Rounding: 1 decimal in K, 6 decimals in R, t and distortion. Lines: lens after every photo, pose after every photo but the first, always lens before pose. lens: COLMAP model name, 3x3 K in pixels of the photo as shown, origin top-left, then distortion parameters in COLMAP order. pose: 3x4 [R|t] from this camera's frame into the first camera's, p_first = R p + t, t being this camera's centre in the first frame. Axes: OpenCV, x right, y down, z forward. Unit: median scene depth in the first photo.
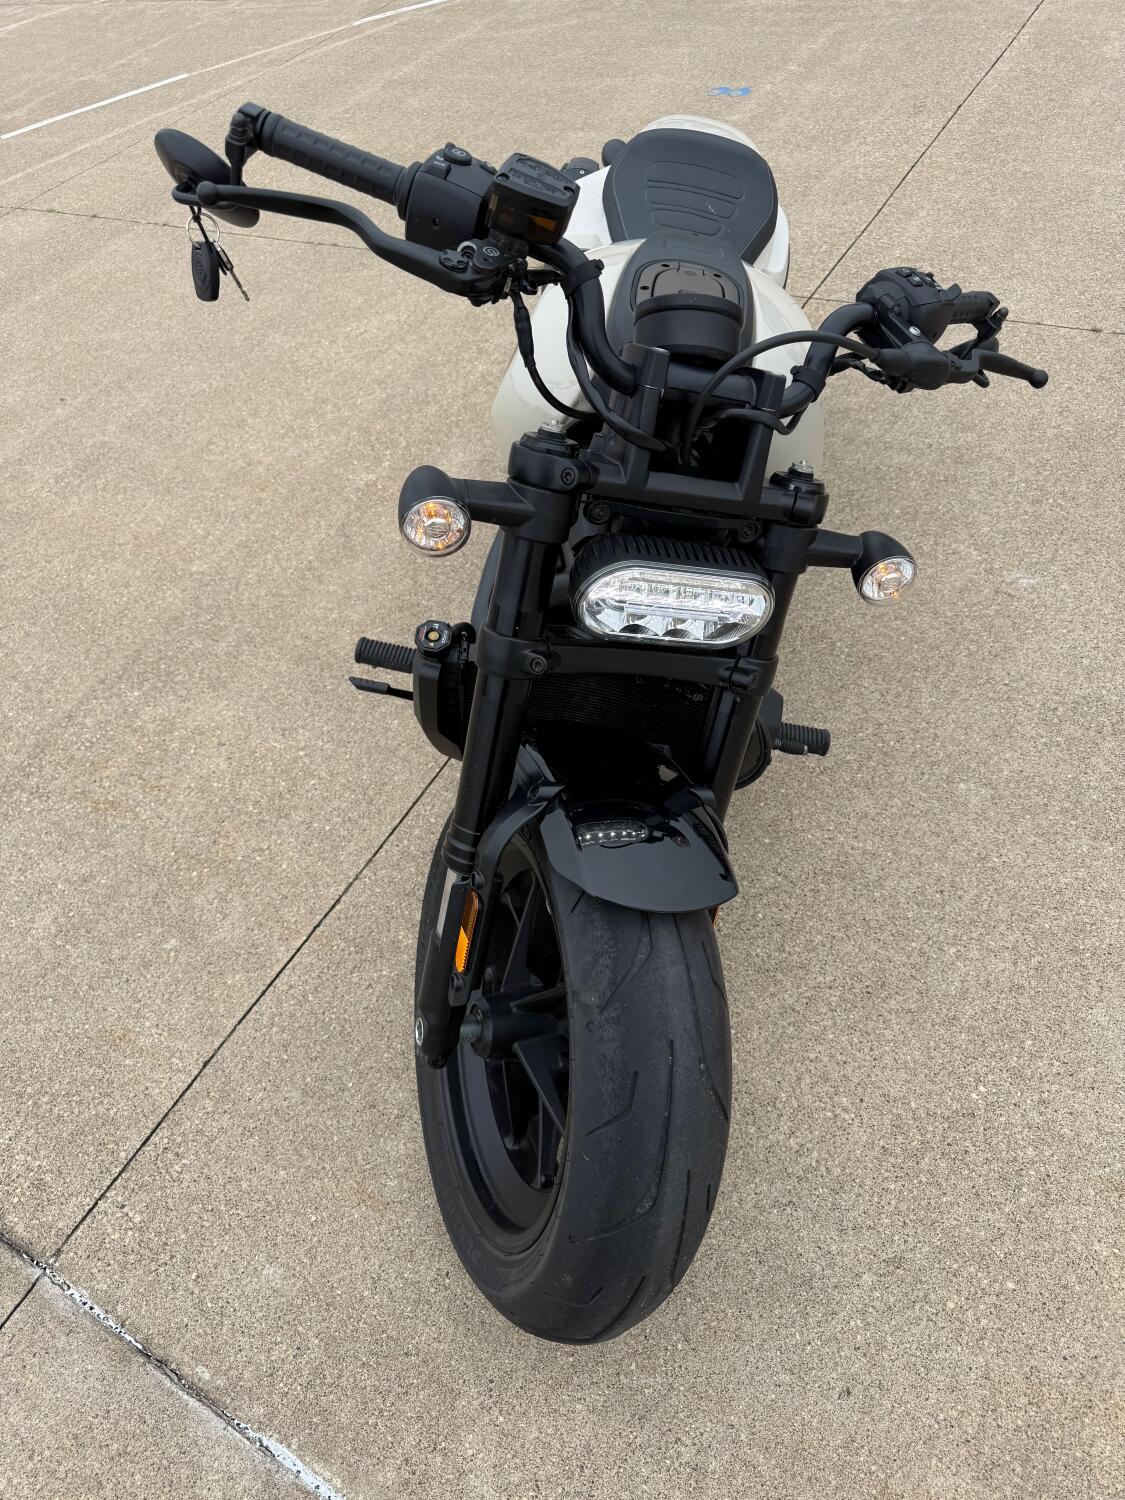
lens RADIAL K [[1077.1, 0, 563.1], [0, 1077.1, 734.5], [0, 0, 1]] dist [0.006185, -0.013228]
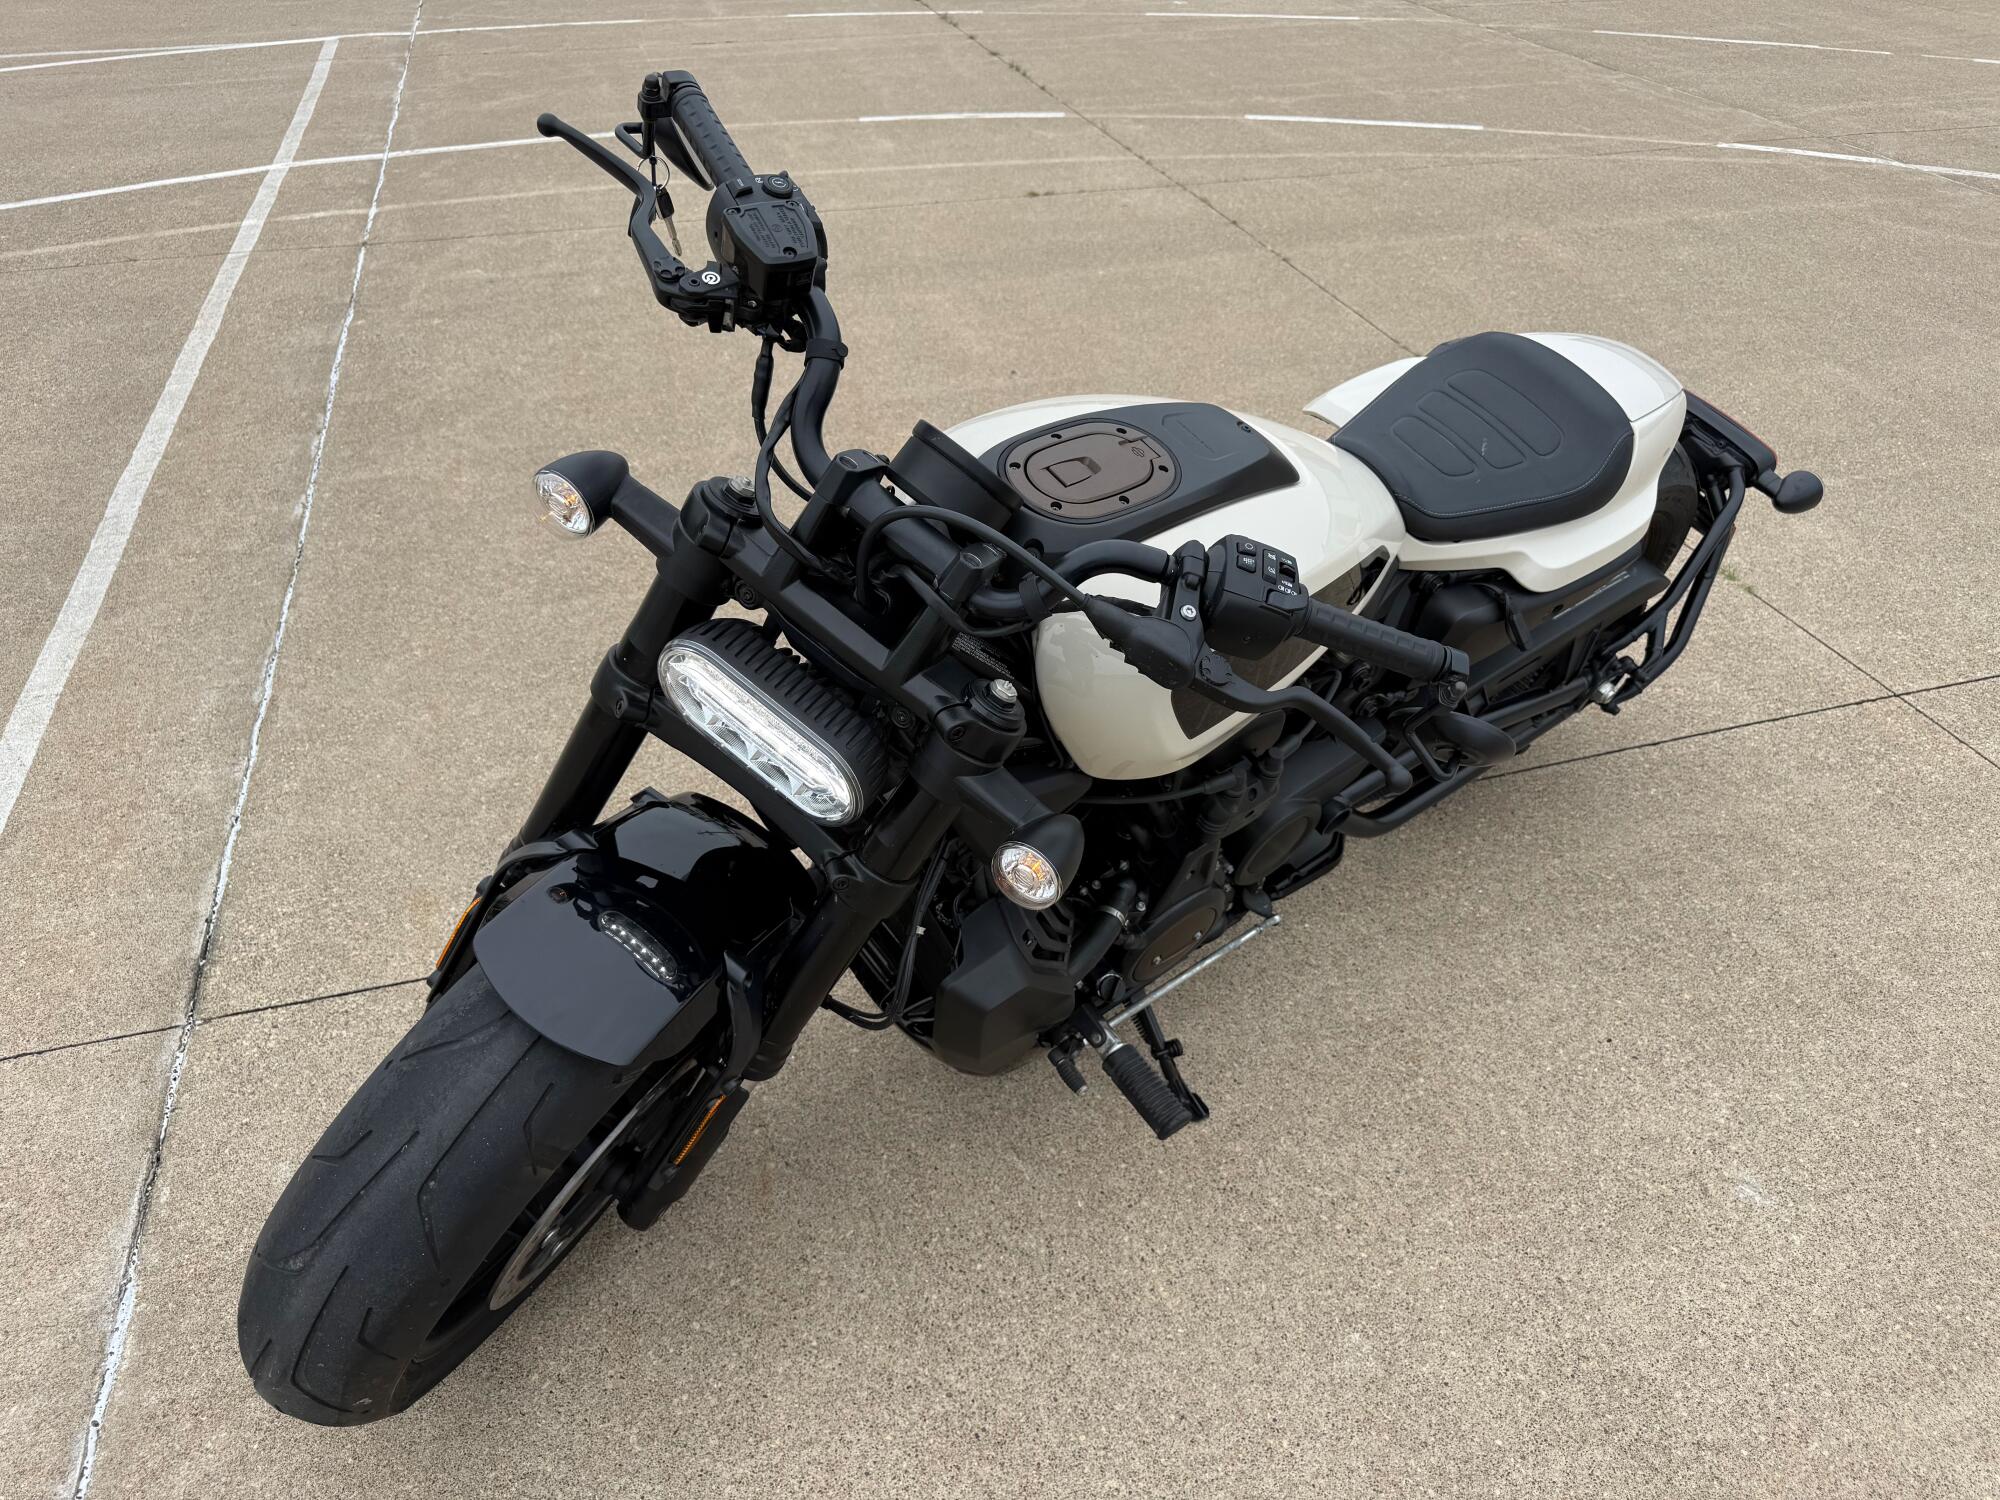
lens RADIAL K [[1436.1, 0, 1013.4], [0, 1436.1, 754.9], [0, 0, 1]] dist [0.006185, -0.013228]
pose [[0.717790, 0.523896, -0.458596, 0.472077], [-0.579146, 0.814858, 0.024413, -0.155046], [0.386481, 0.248071, 0.888309, 0.050453]]
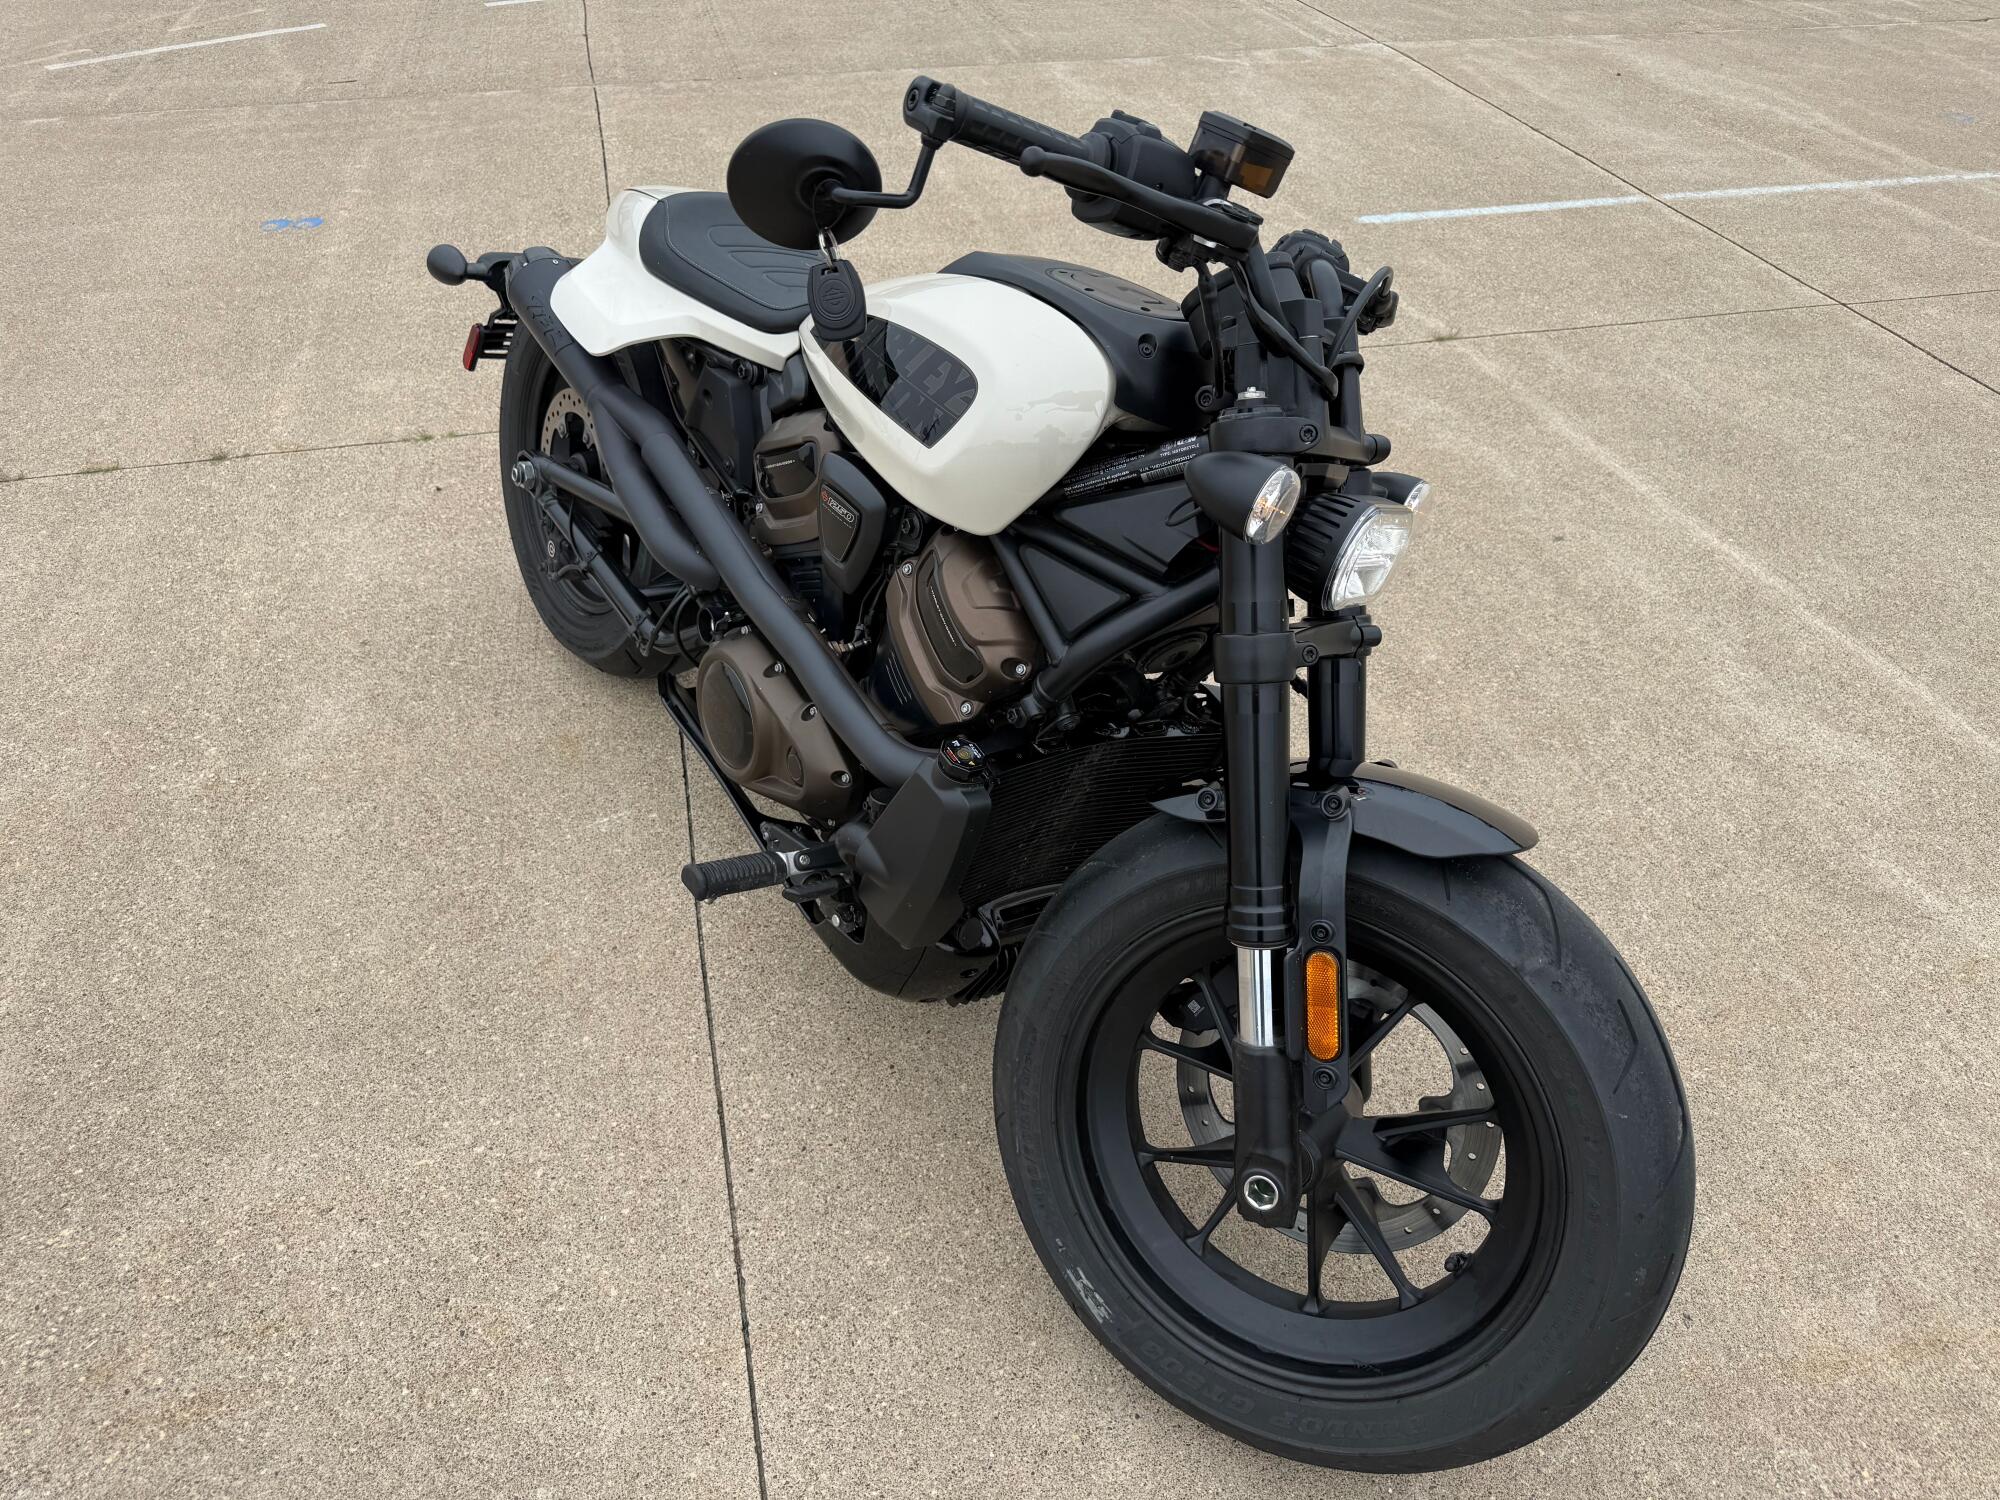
lens RADIAL K [[1436.1, 0, 996.6], [0, 1436.1, 756.6], [0, 0, 1]] dist [0.006185, -0.013228]
pose [[0.710937, -0.315229, 0.628648, -0.598609], [0.430053, 0.902164, -0.033965, -0.038279], [-0.556437, 0.294499, 0.776948, 0.158342]]
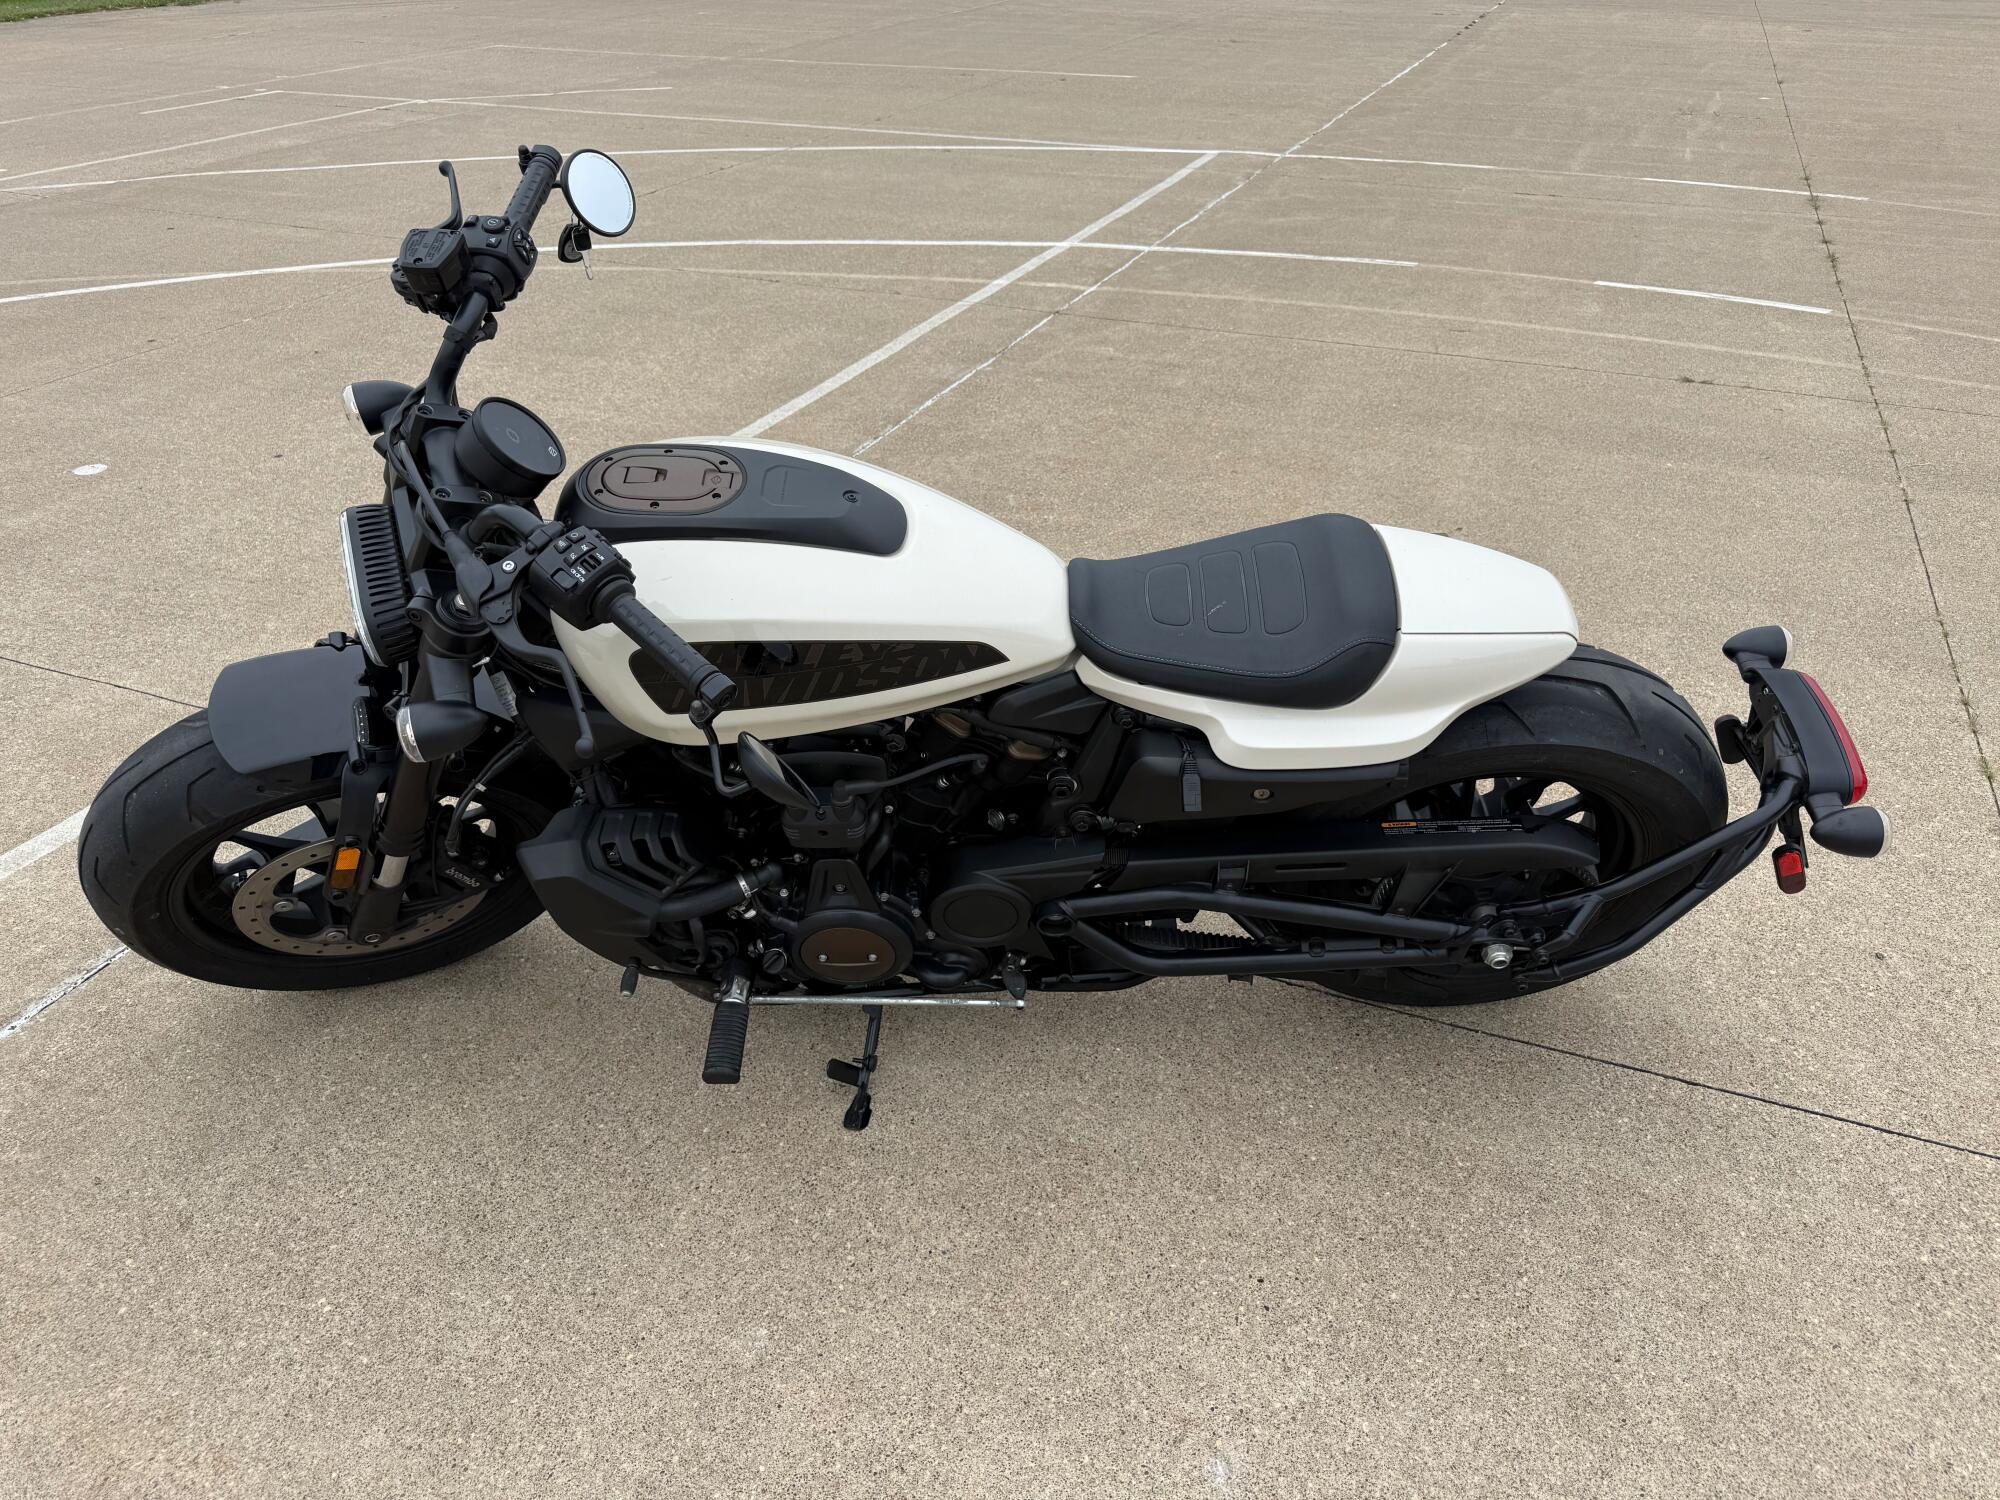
lens RADIAL K [[1436.1, 0, 1011.5], [0, 1436.1, 755.4], [0, 0, 1]] dist [0.006185, -0.013228]
pose [[0.133735, 0.639566, -0.757014, 0.938622], [-0.740467, 0.572177, 0.352595, -0.679220], [0.658653, 0.513389, 0.550097, 0.419535]]
